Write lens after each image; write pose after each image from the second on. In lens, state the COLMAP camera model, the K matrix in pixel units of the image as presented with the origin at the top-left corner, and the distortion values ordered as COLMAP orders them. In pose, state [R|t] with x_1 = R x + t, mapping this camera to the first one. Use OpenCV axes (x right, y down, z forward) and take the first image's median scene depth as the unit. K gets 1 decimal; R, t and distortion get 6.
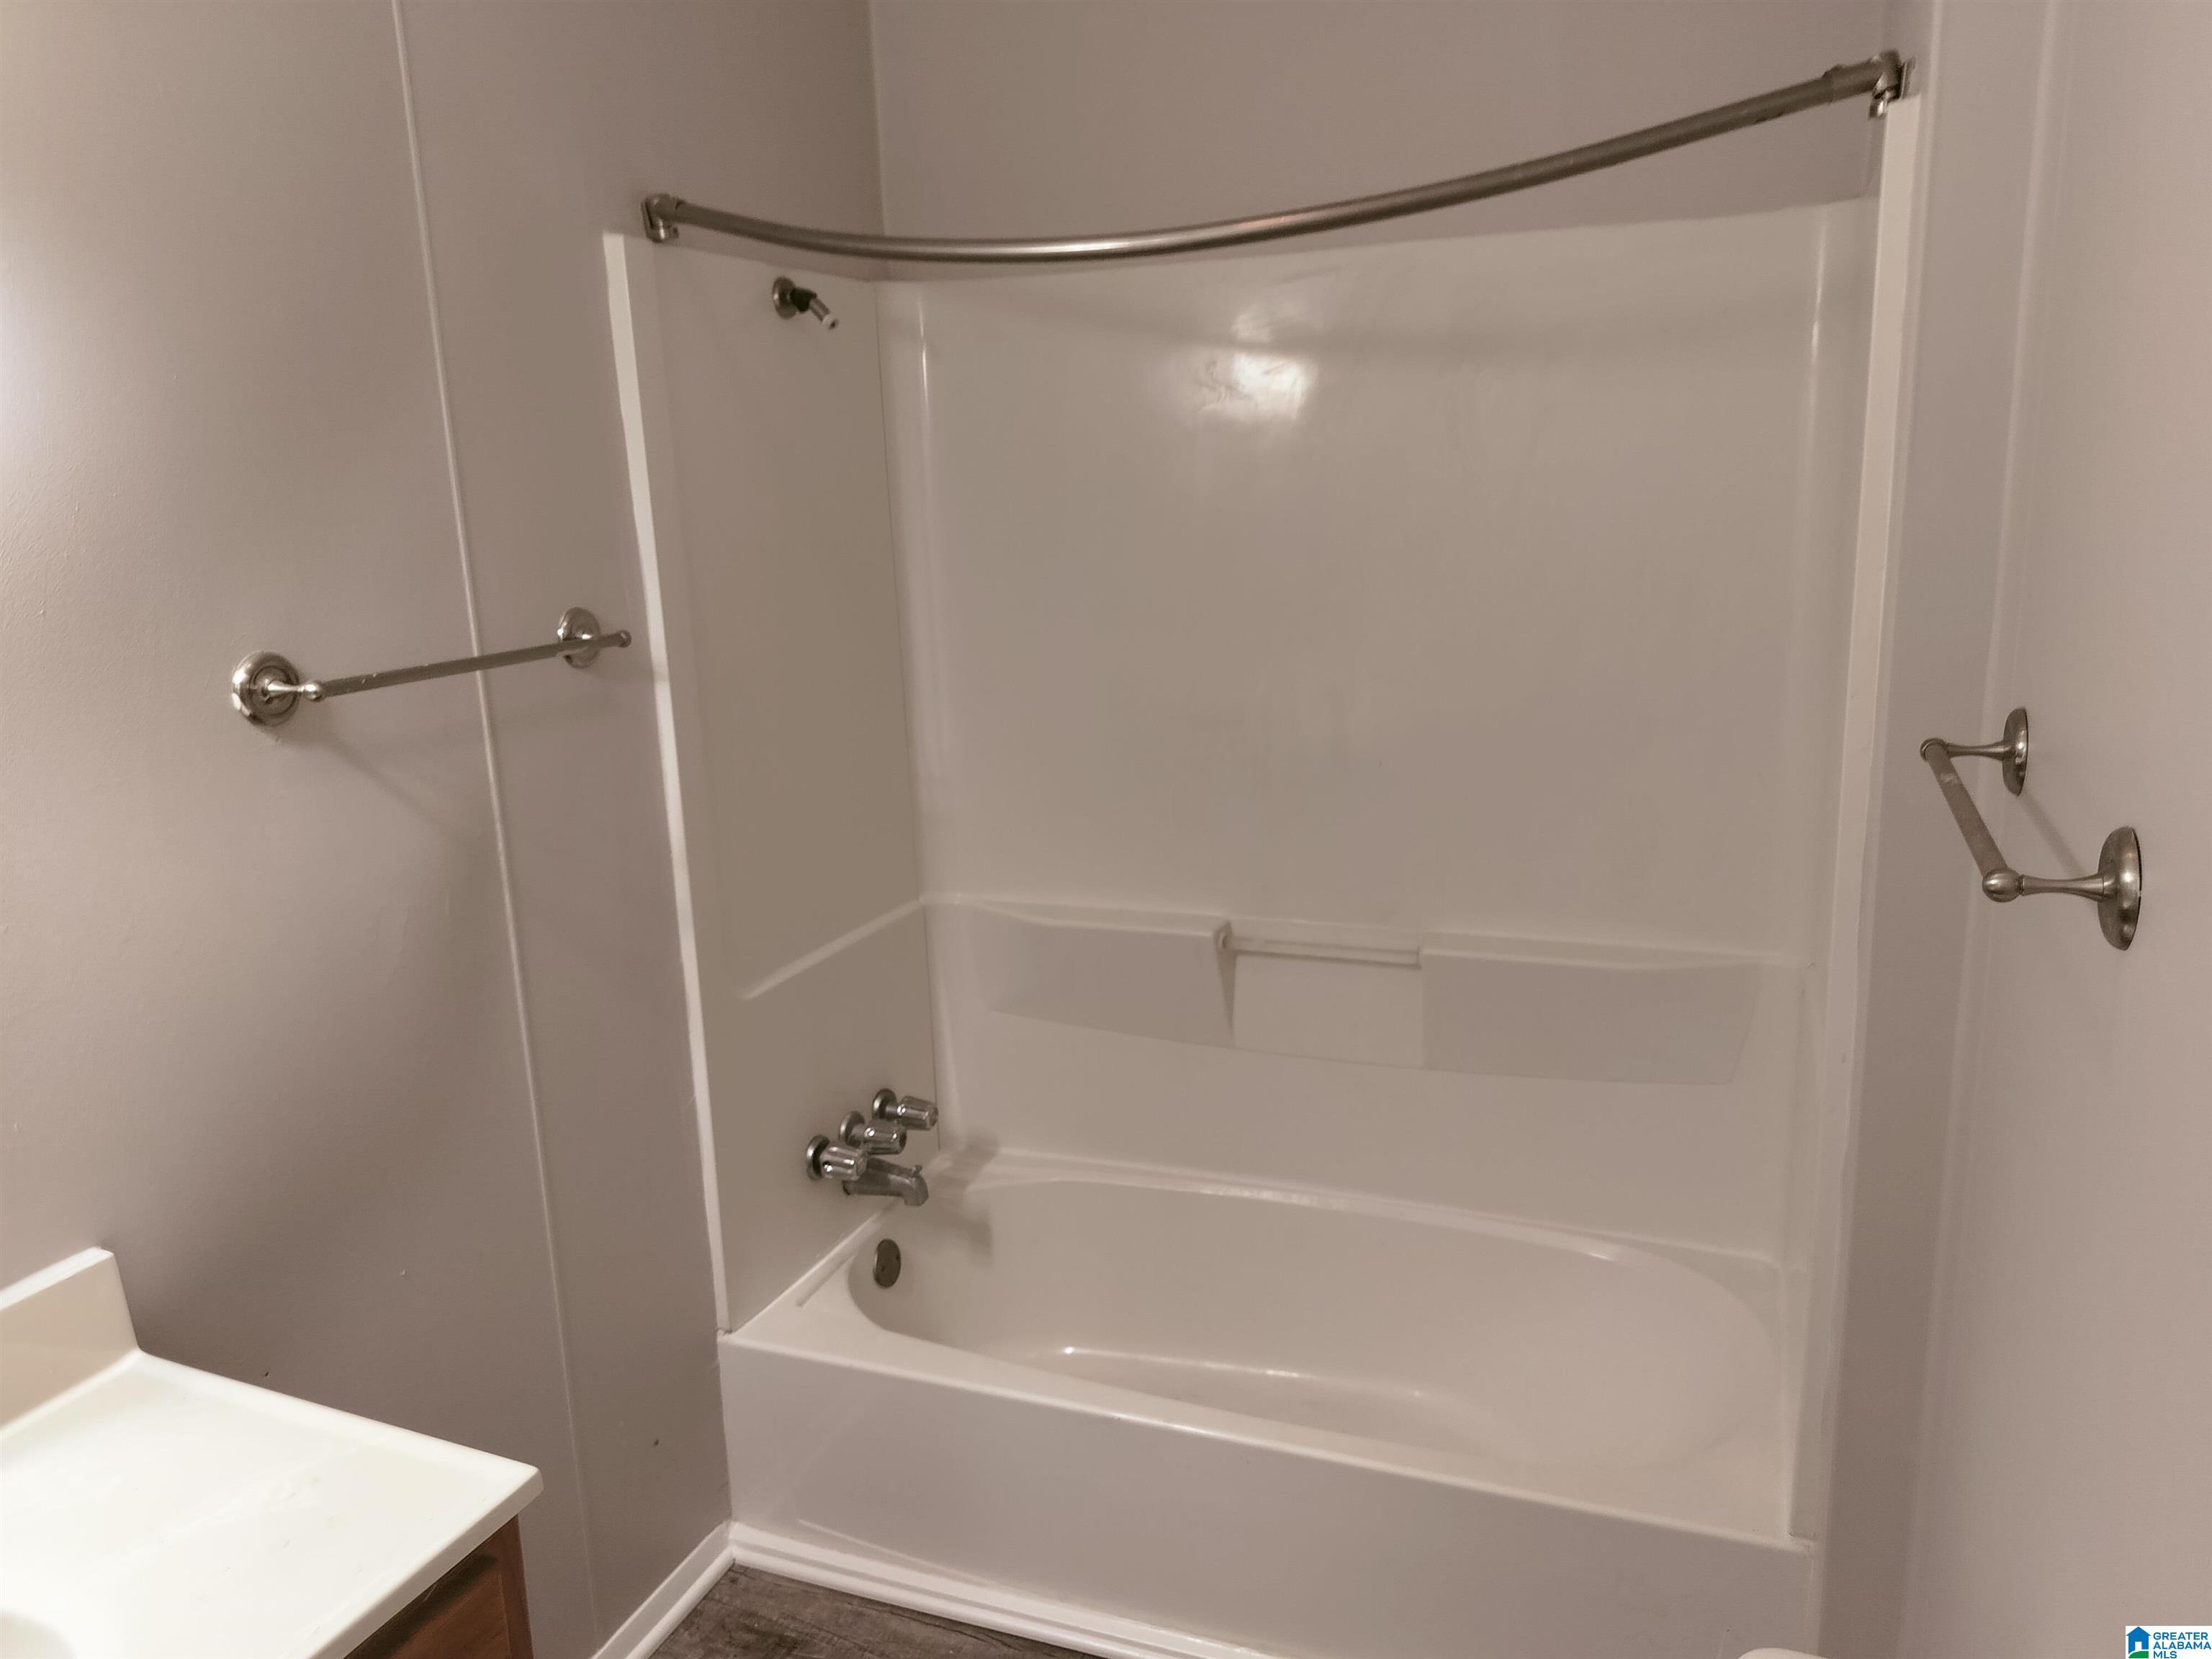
lens RADIAL K [[1554.3, 0, 1062.0], [0, 1554.3, 826.4], [0, 0, 1]] dist [0.054606, -0.052841]
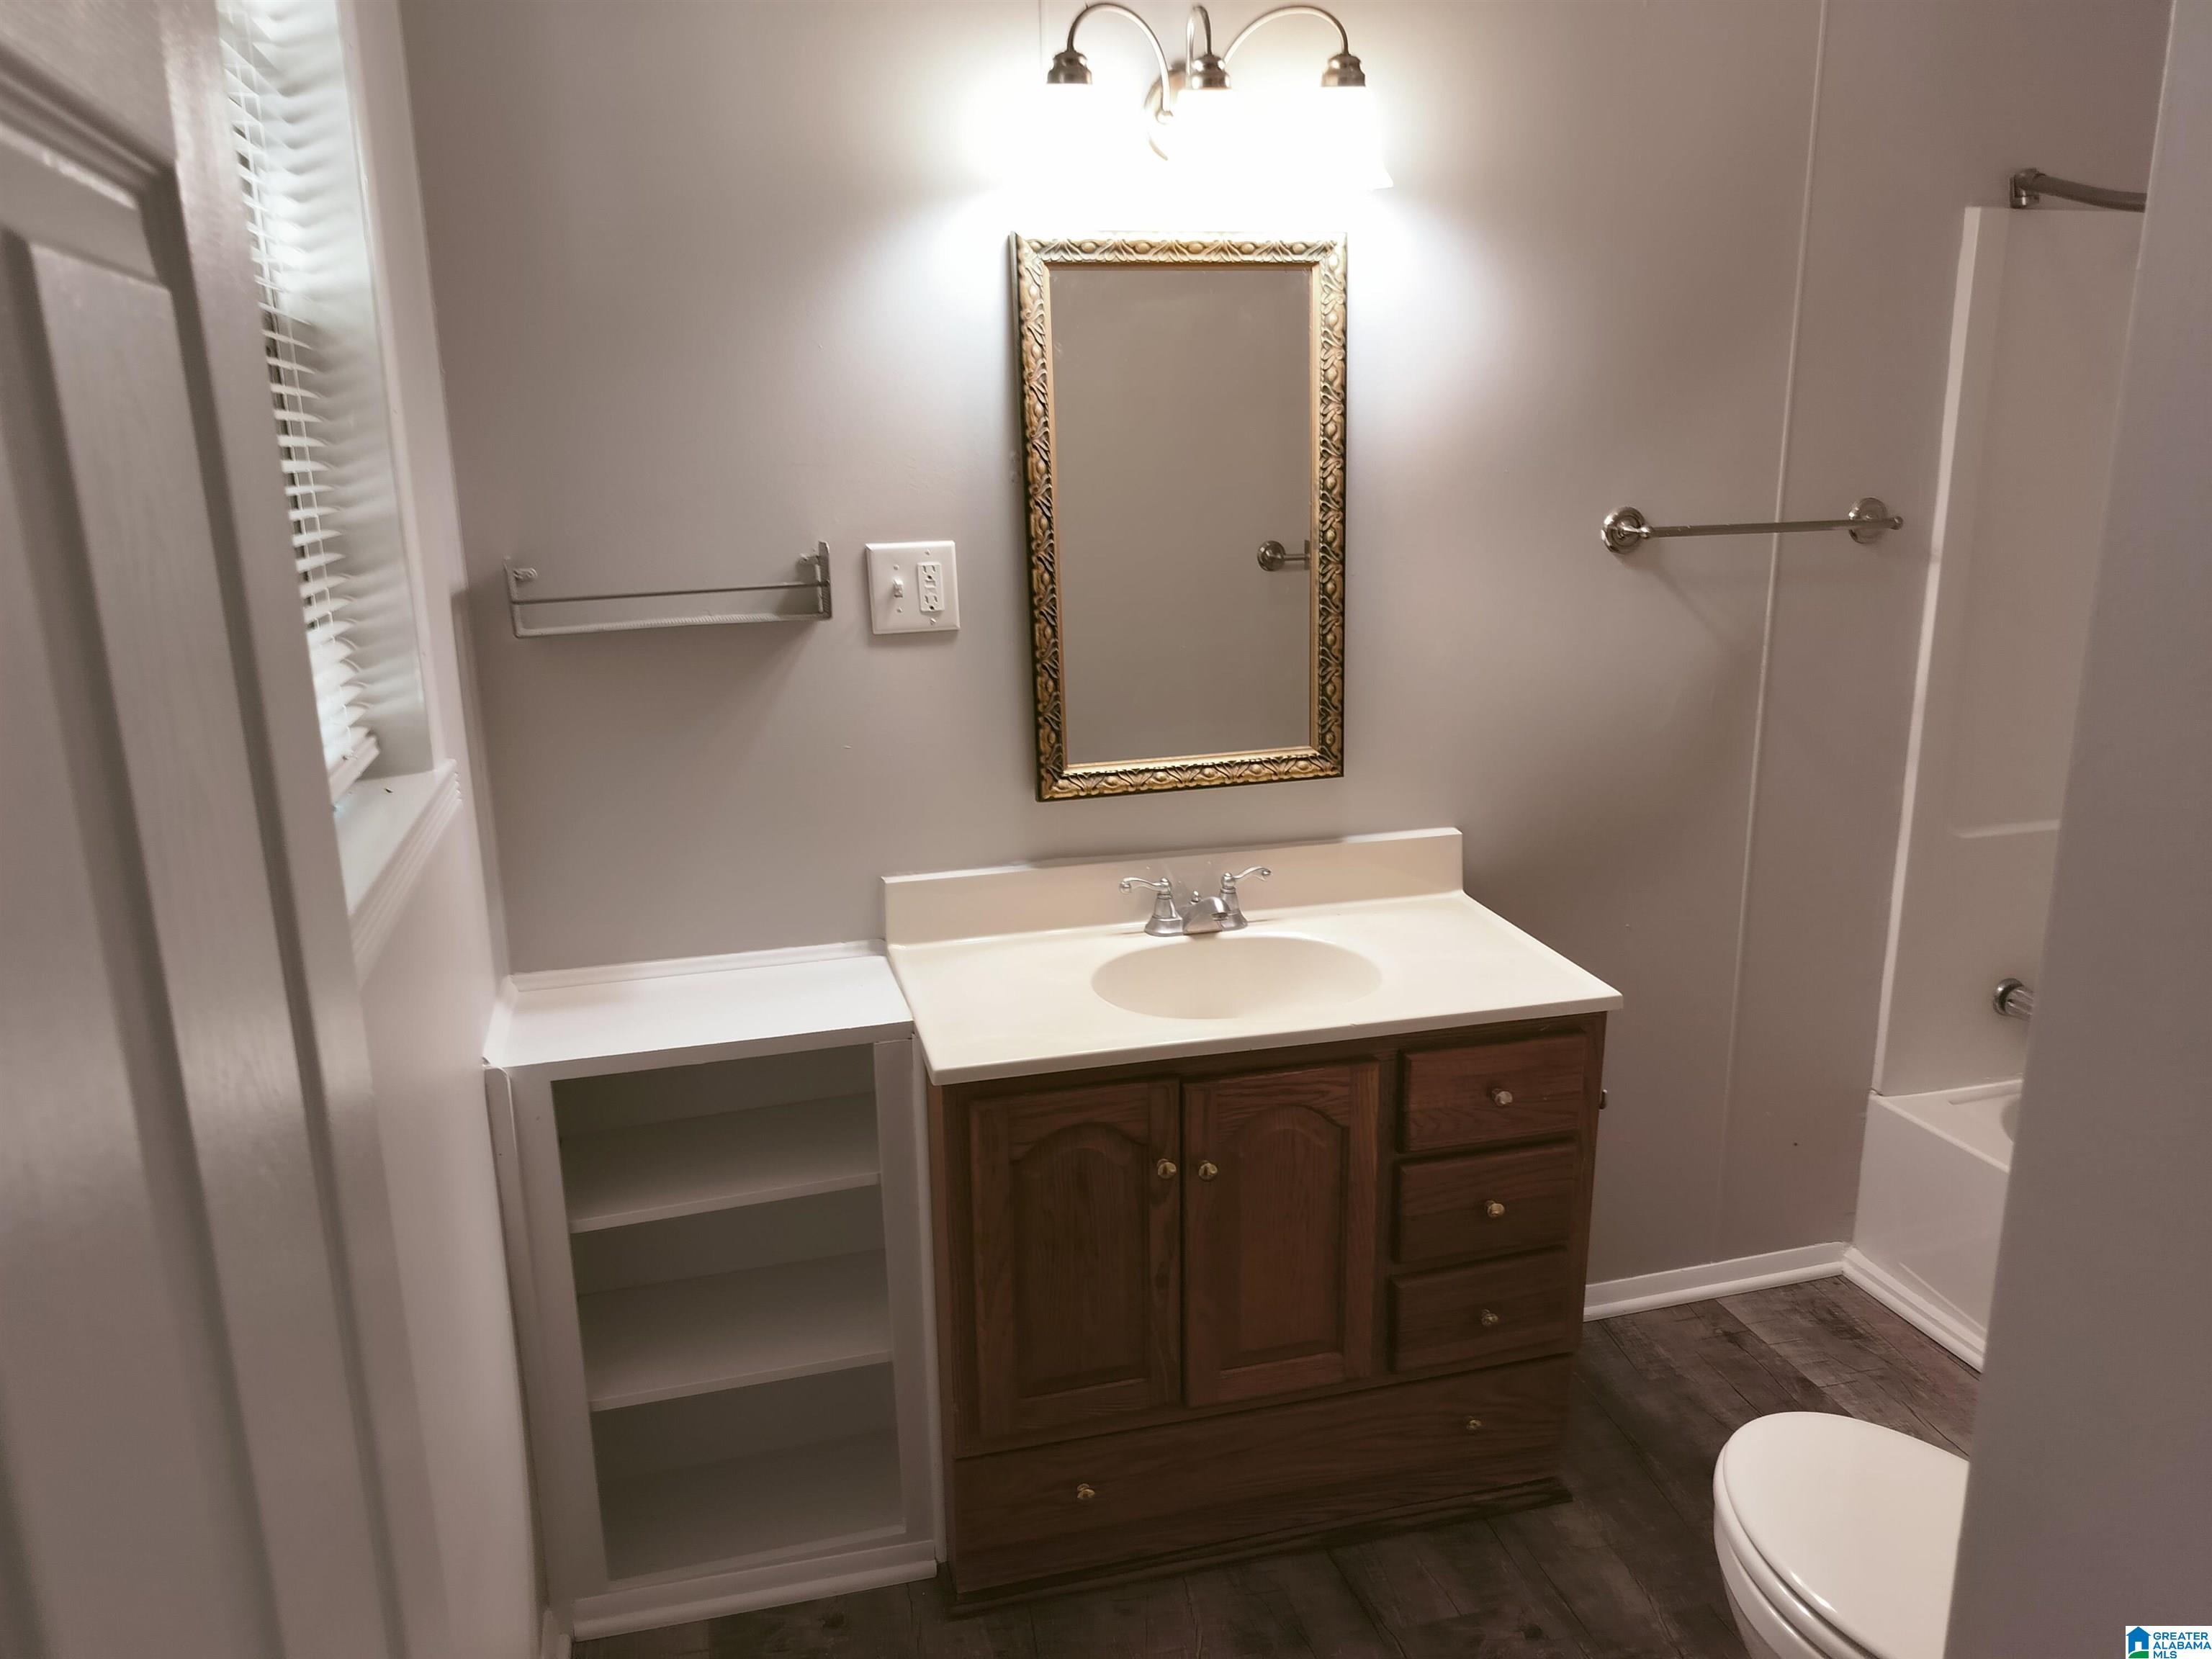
lens RADIAL K [[1554.3, 0, 1101.9], [0, 1554.3, 823.8], [0, 0, 1]] dist [0.054606, -0.052841]
pose [[0.601045, 0.222986, -0.767478, 0.387240], [-0.190362, 0.972594, 0.133500, 0.076769], [0.776213, 0.065859, 0.627021, -0.328788]]
